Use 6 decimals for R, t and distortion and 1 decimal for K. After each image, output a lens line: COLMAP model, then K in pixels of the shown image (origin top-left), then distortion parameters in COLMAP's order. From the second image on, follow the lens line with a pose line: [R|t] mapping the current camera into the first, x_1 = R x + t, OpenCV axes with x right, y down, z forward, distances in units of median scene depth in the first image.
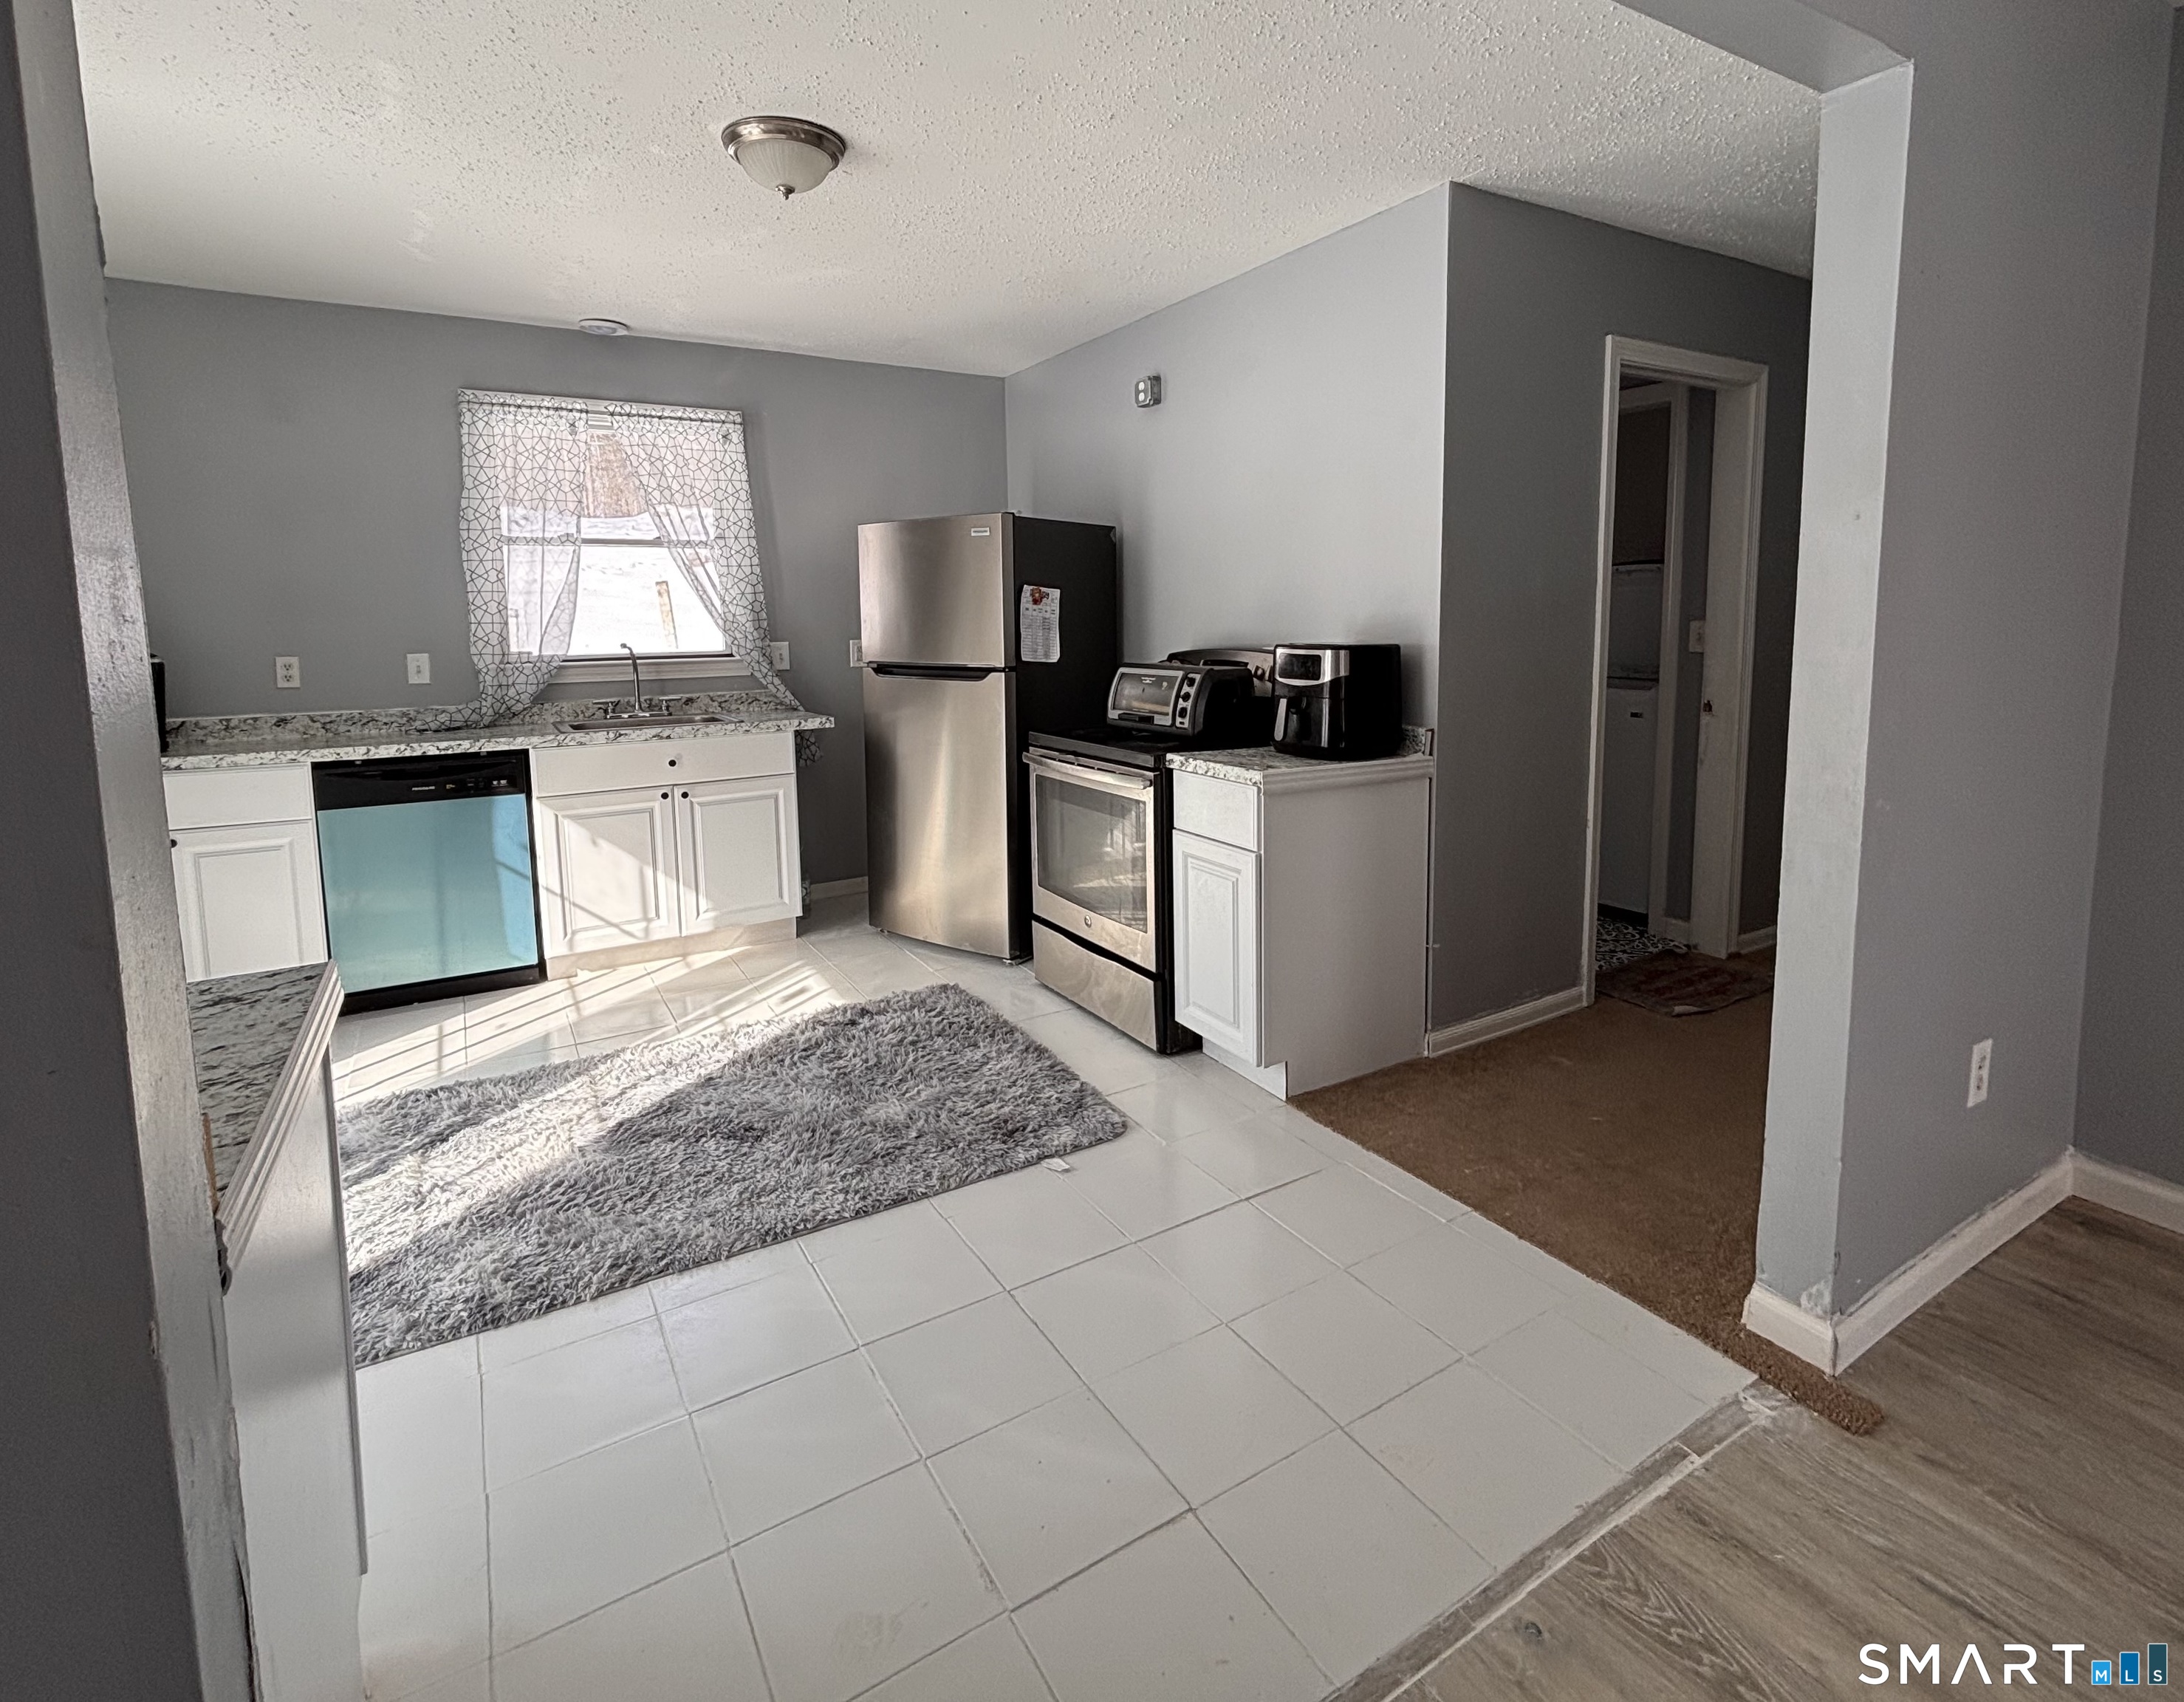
lens RADIAL K [[1049.6, 0, 1091.1], [0, 1049.6, 725.8], [0, 0, 1]] dist [0.019734, -0.000812]
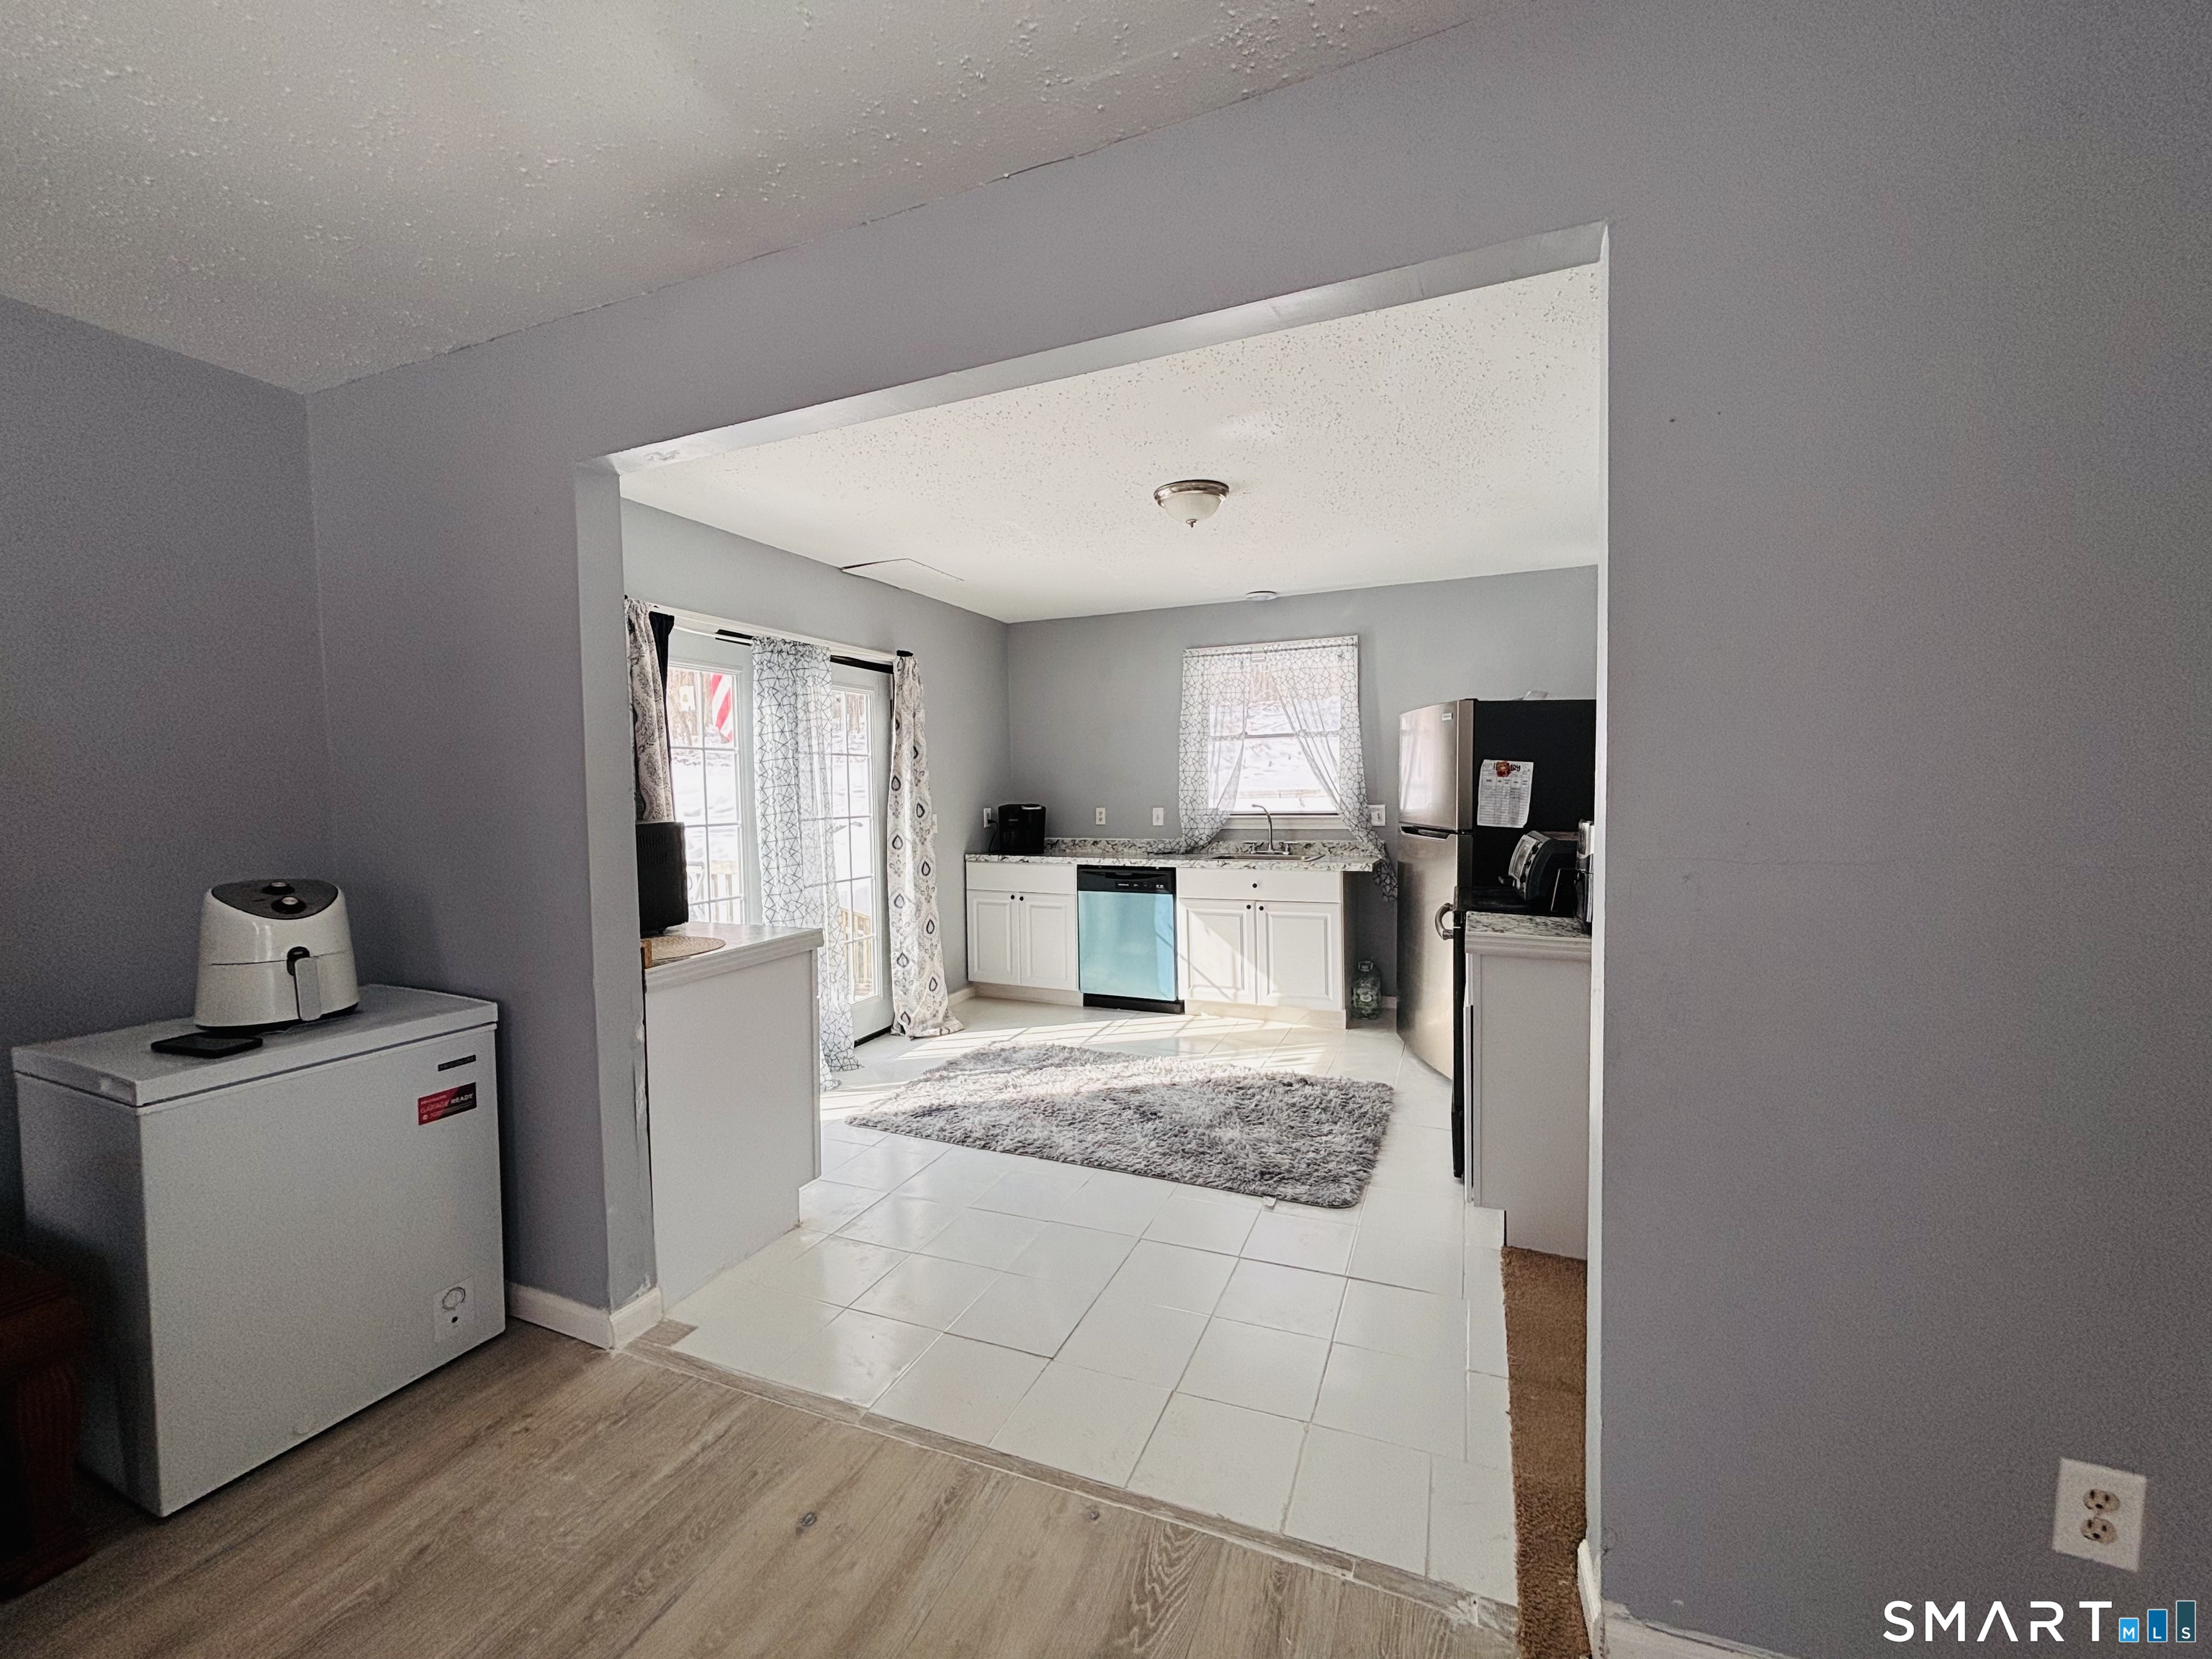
lens RADIAL K [[892.6, 0, 1107.1], [0, 892.6, 826.4], [0, 0, 1]] dist [0.001196, -0.000354]
pose [[0.588541, 0.039569, -0.807498, 0.509724], [-0.079086, 0.996829, -0.008795, -0.020569], [0.804590, 0.069038, 0.589804, 0.095987]]
